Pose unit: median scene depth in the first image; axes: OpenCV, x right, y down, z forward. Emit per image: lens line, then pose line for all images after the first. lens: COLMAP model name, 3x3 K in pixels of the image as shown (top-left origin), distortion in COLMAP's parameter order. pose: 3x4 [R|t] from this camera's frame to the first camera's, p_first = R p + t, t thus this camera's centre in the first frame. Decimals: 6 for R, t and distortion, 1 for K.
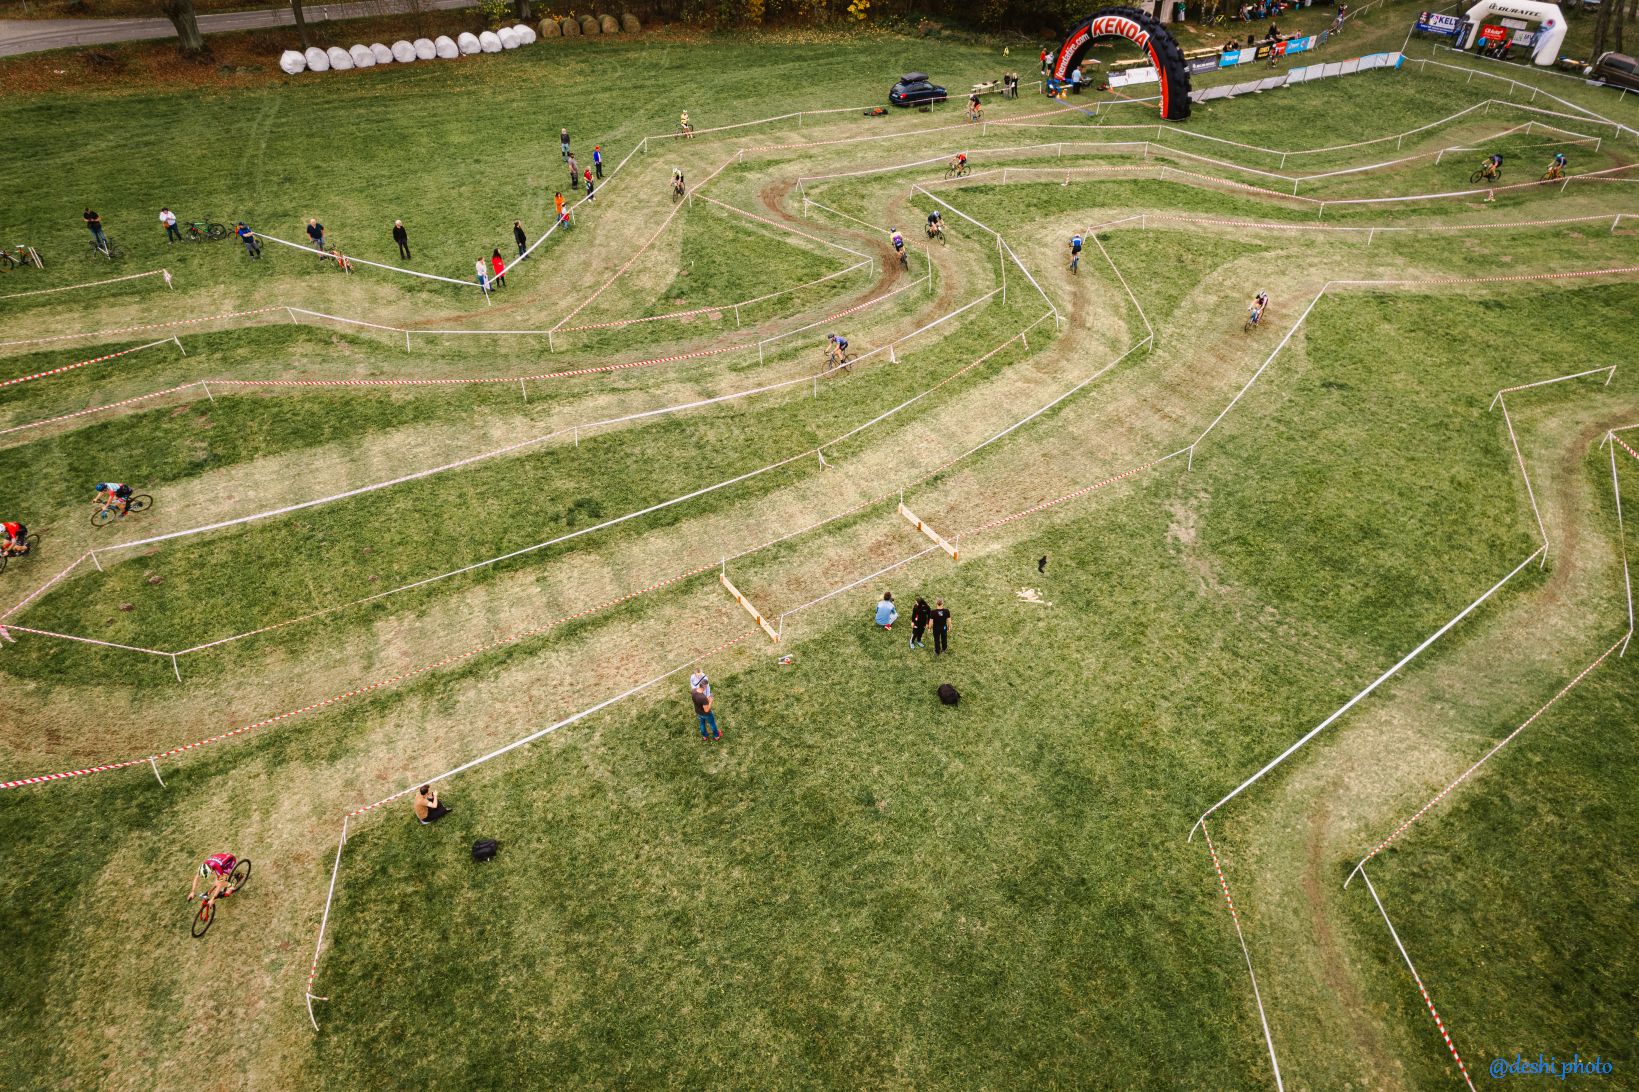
lens RADIAL K [[1034.7, 0, 818.3], [0, 1034.7, 546.2], [0, 0, 1]] dist [-0.062936, 0.056537]
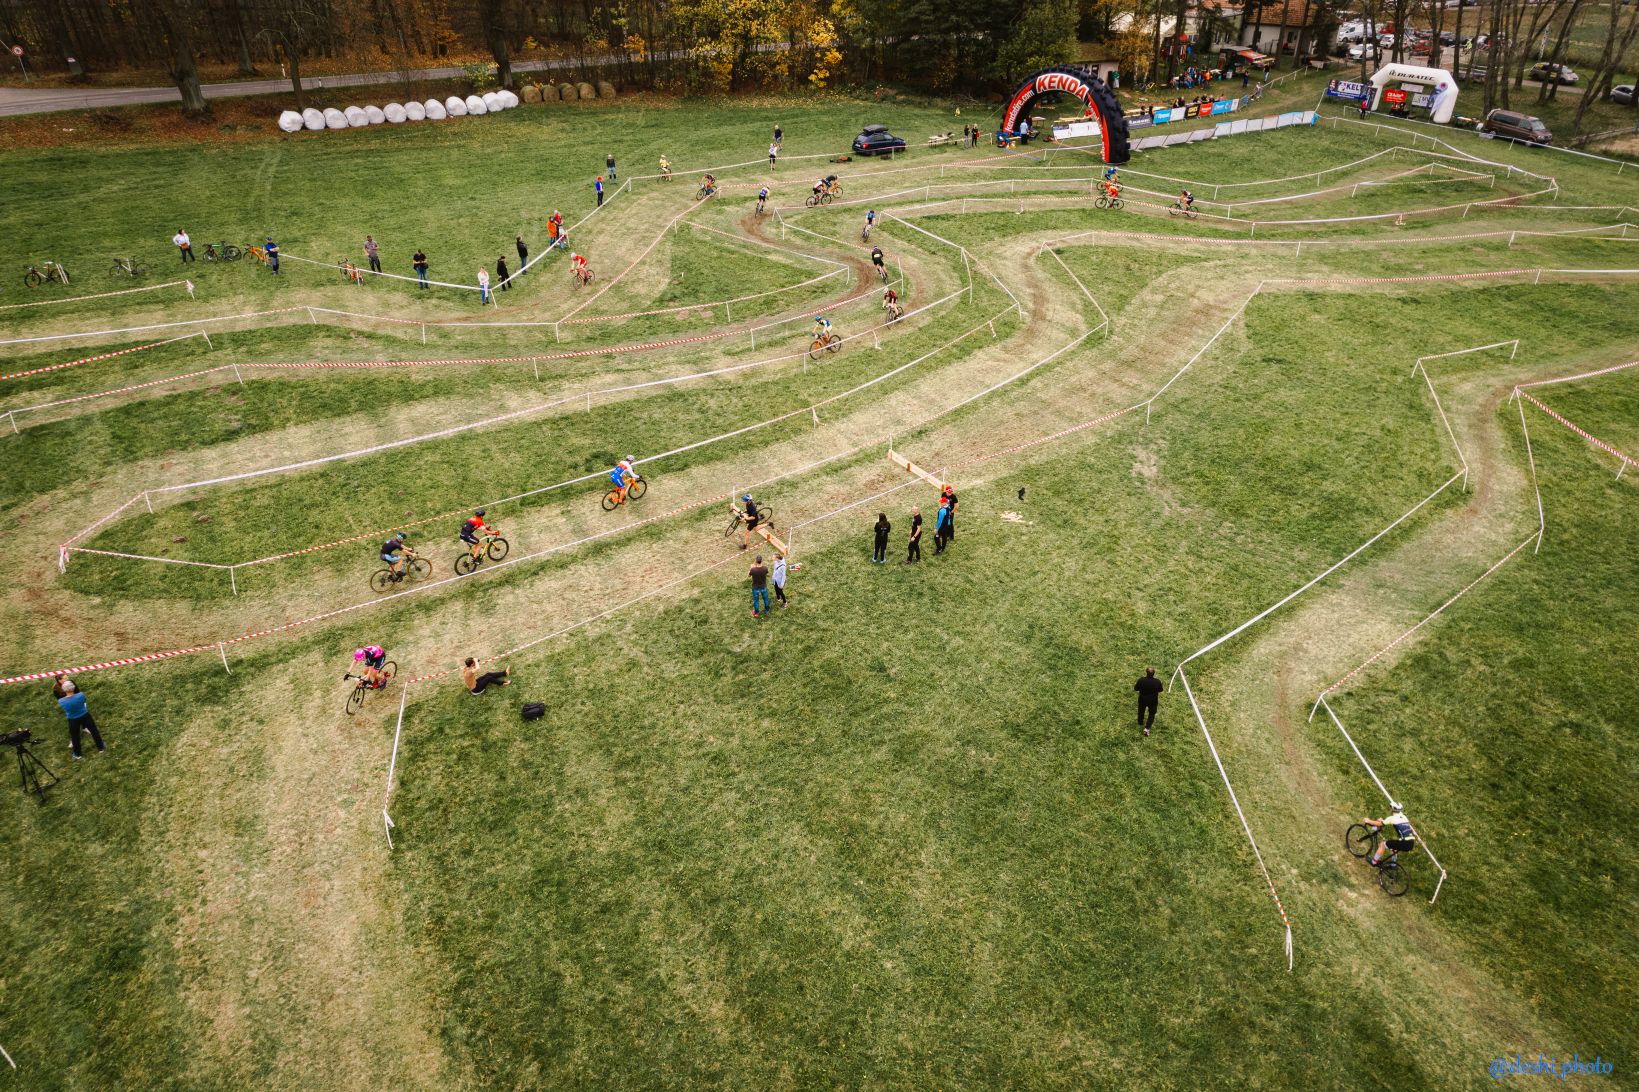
lens RADIAL K [[1034.7, 0, 818.0], [0, 1034.7, 551.2], [0, 0, 1]] dist [-0.062936, 0.056537]
pose [[0.998901, -0.025731, 0.039182, -0.042701], [0.028948, 0.996057, -0.083865, 0.156831], [-0.036870, 0.084907, 0.995706, -0.080096]]
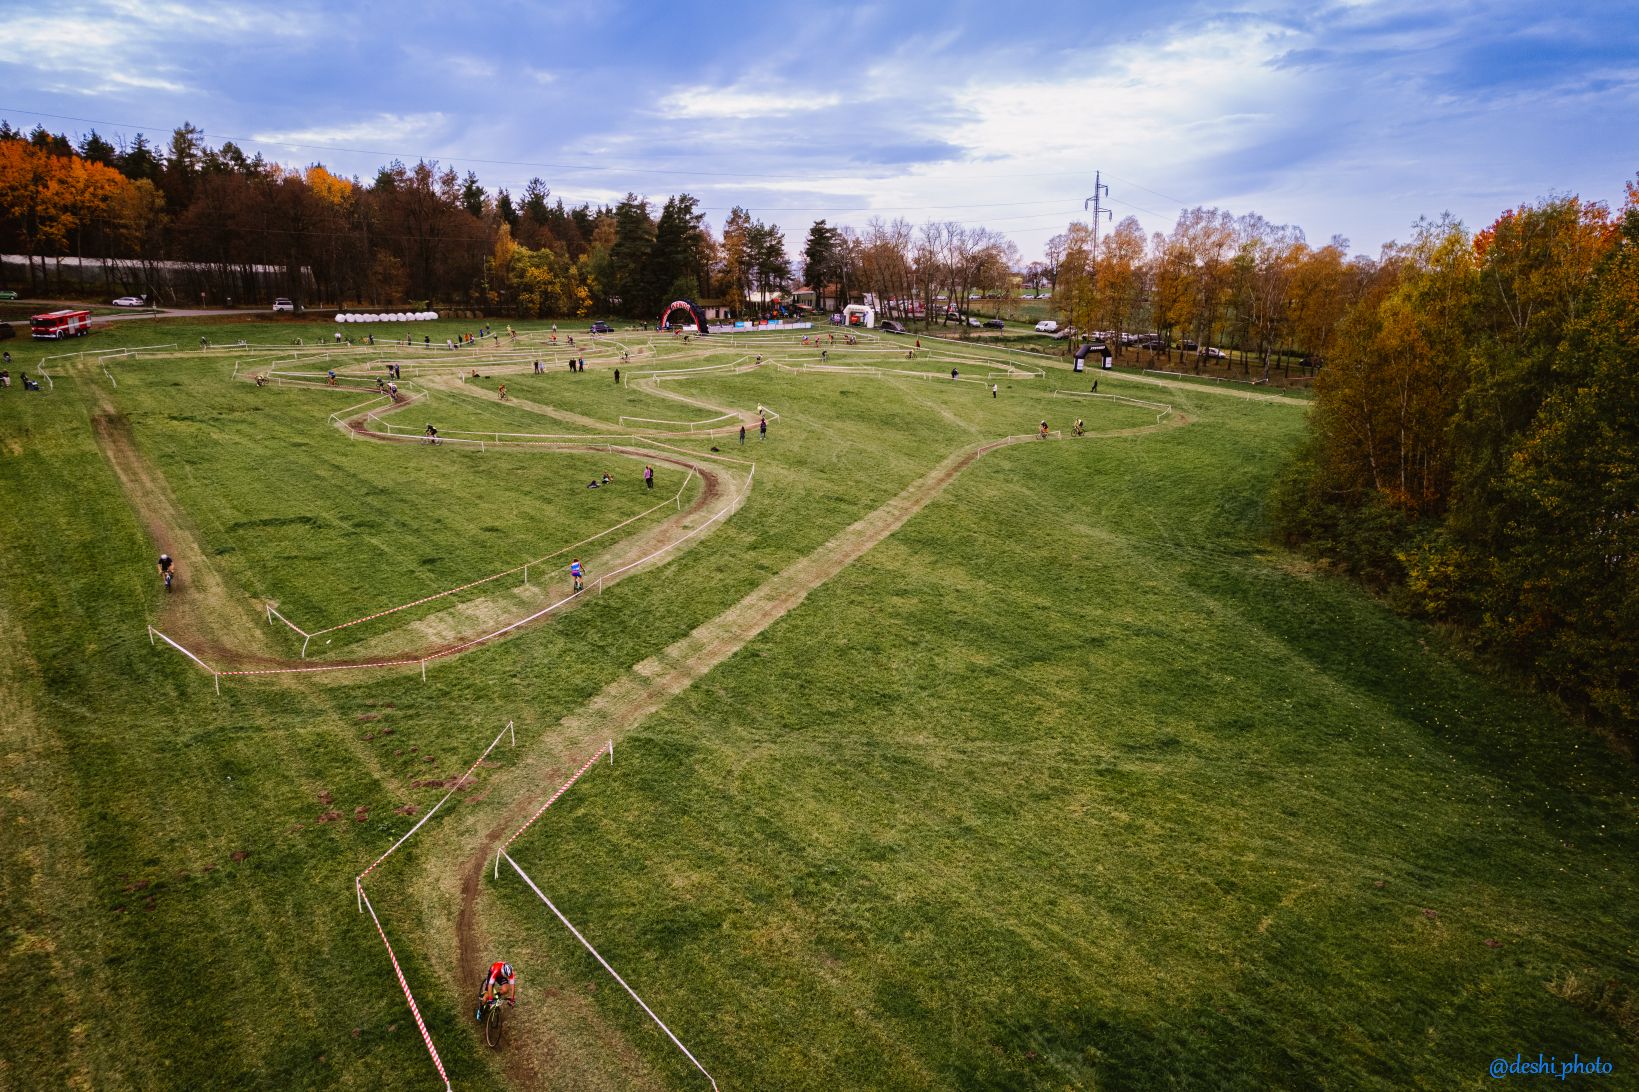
lens RADIAL K [[1034.7, 0, 819.5], [0, 1034.7, 543.6], [0, 0, 1]] dist [-0.062936, 0.056537]
pose [[0.976112, -0.048469, 0.211790, 0.120423], [0.122573, 0.927707, -0.352612, 2.127266], [-0.179389, 0.370148, 0.911488, -2.555480]]
